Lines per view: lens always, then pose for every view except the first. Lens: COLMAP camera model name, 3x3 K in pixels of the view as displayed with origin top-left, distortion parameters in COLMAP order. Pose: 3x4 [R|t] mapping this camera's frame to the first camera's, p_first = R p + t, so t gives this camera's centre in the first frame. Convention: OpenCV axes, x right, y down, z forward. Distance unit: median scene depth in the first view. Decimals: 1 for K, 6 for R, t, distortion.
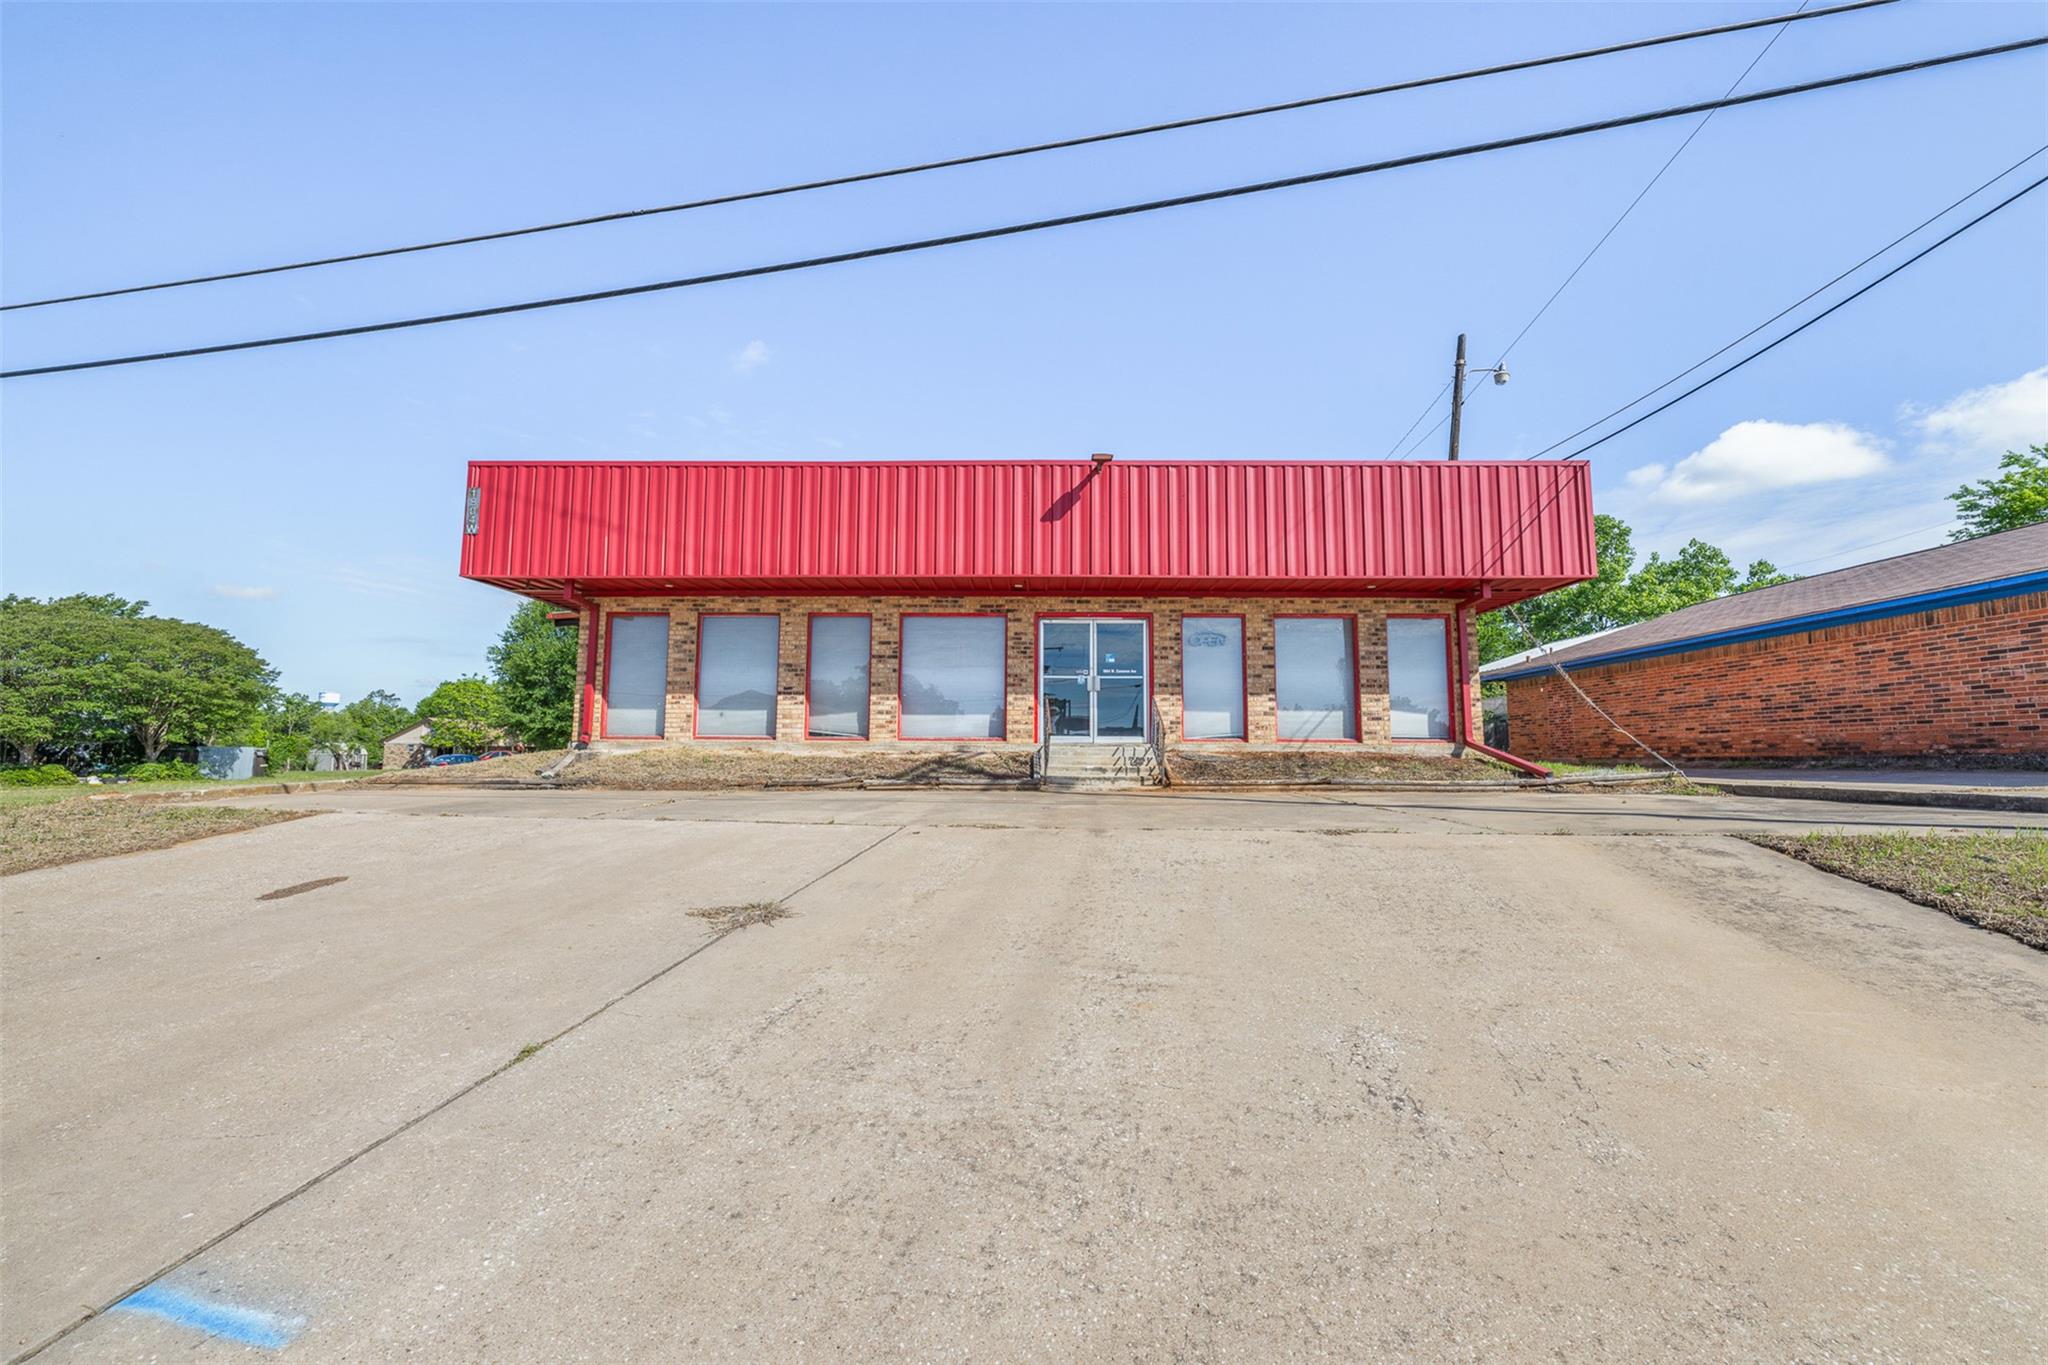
lens RADIAL K [[849.6, 0, 1022.2], [0, 849.6, 674.8], [0, 0, 1]] dist [0.008183, 0.000360]
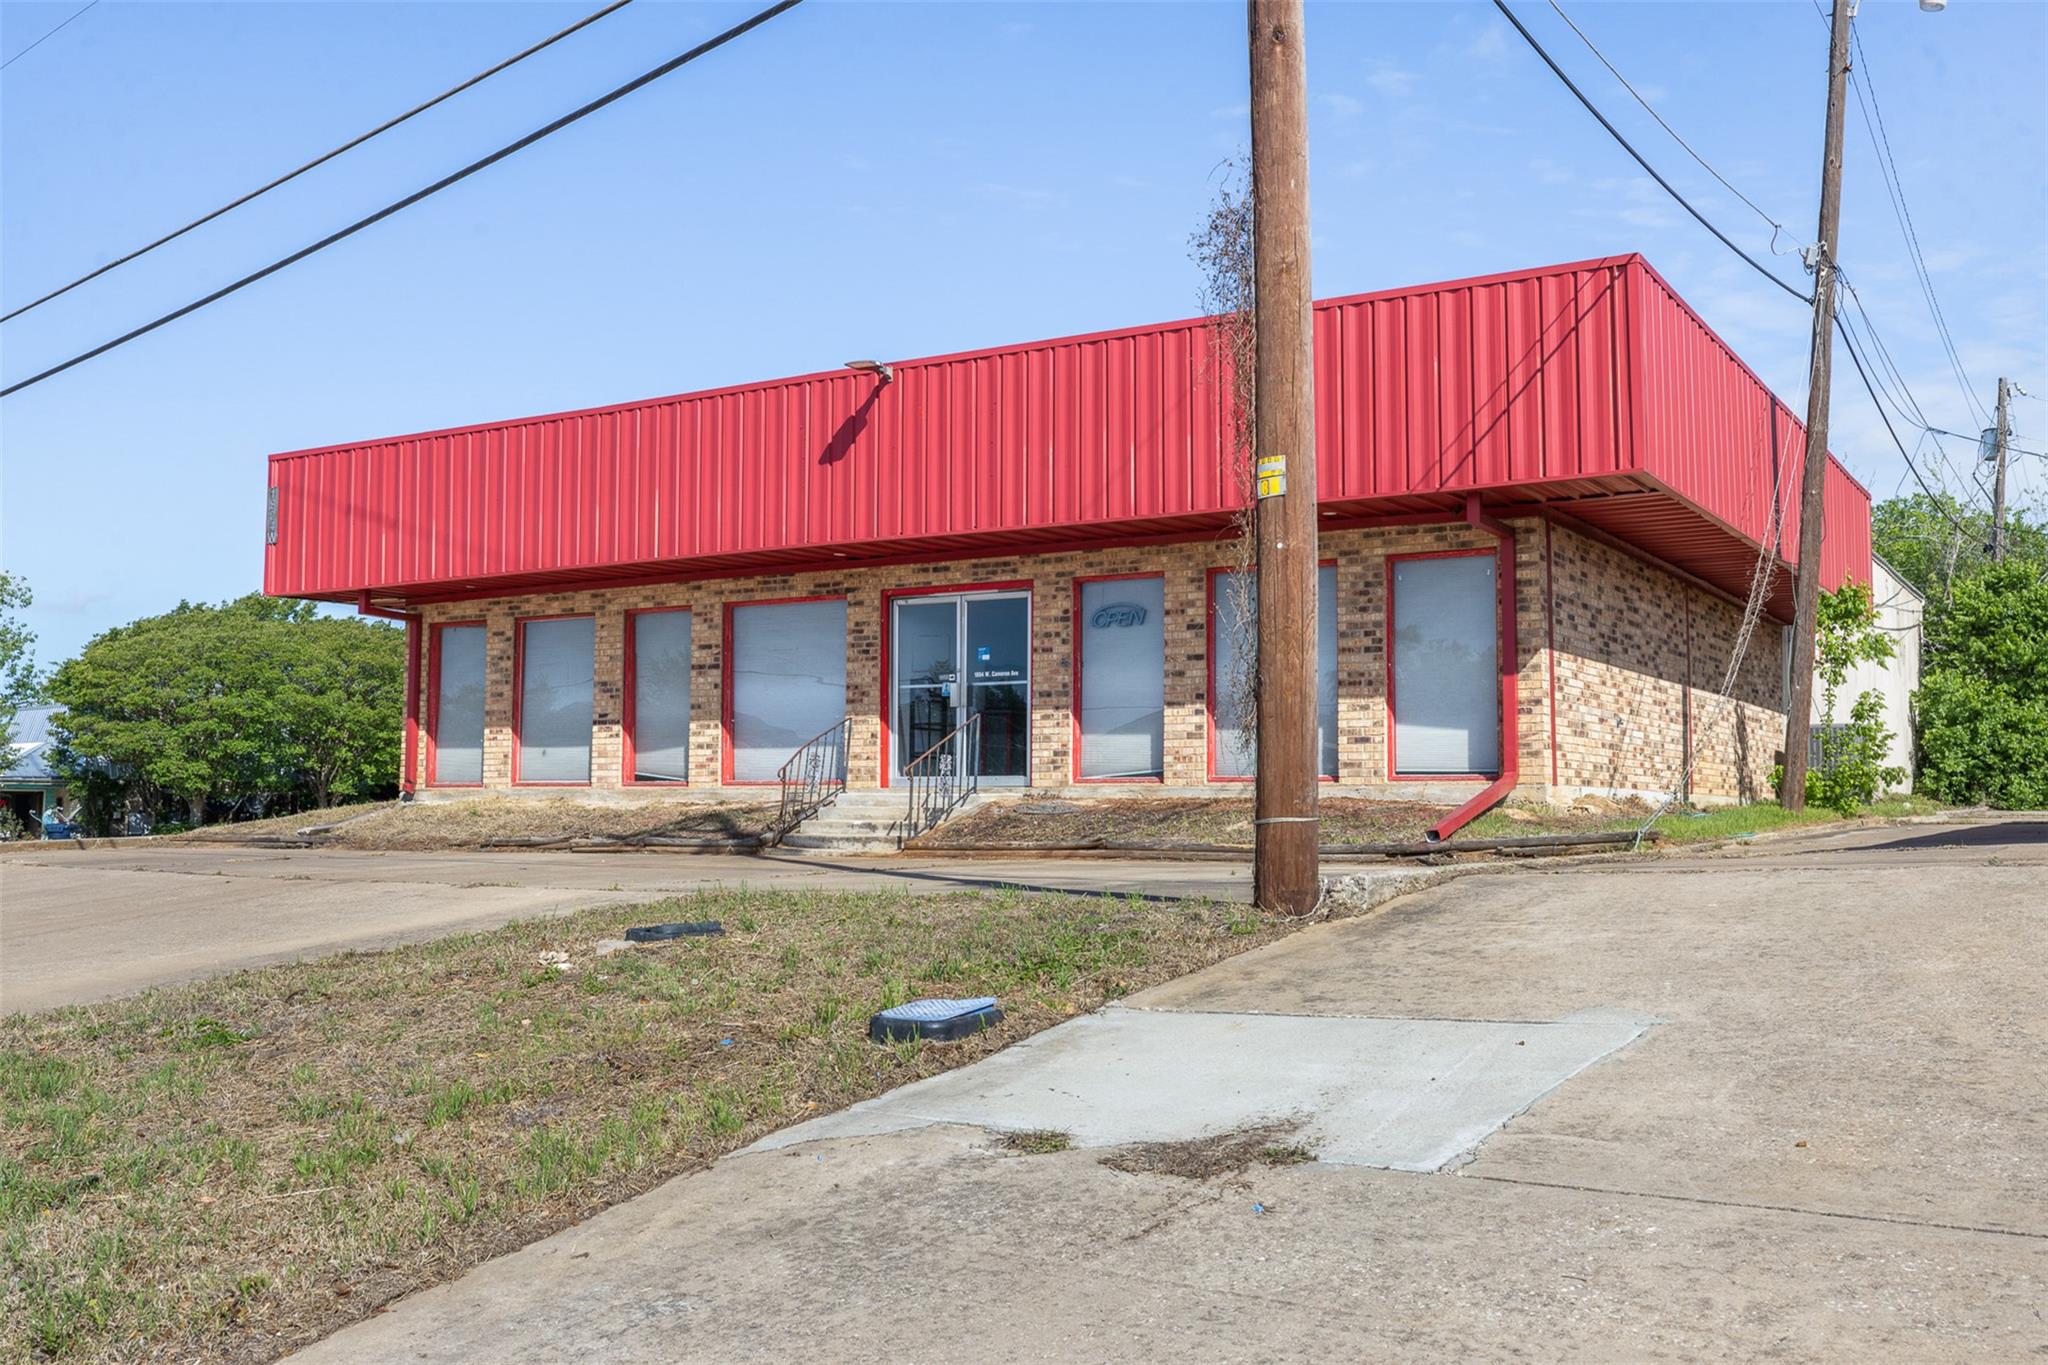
lens RADIAL K [[1907.5, 0, 1025.7], [0, 1907.5, 682.0], [0, 0, 1]] dist [0.022798, 0.000000]
pose [[0.860550, -0.037156, -0.508009, 0.864667], [0.050728, 0.998629, 0.012892, -0.015650], [0.506834, -0.036864, 0.861255, -0.224222]]
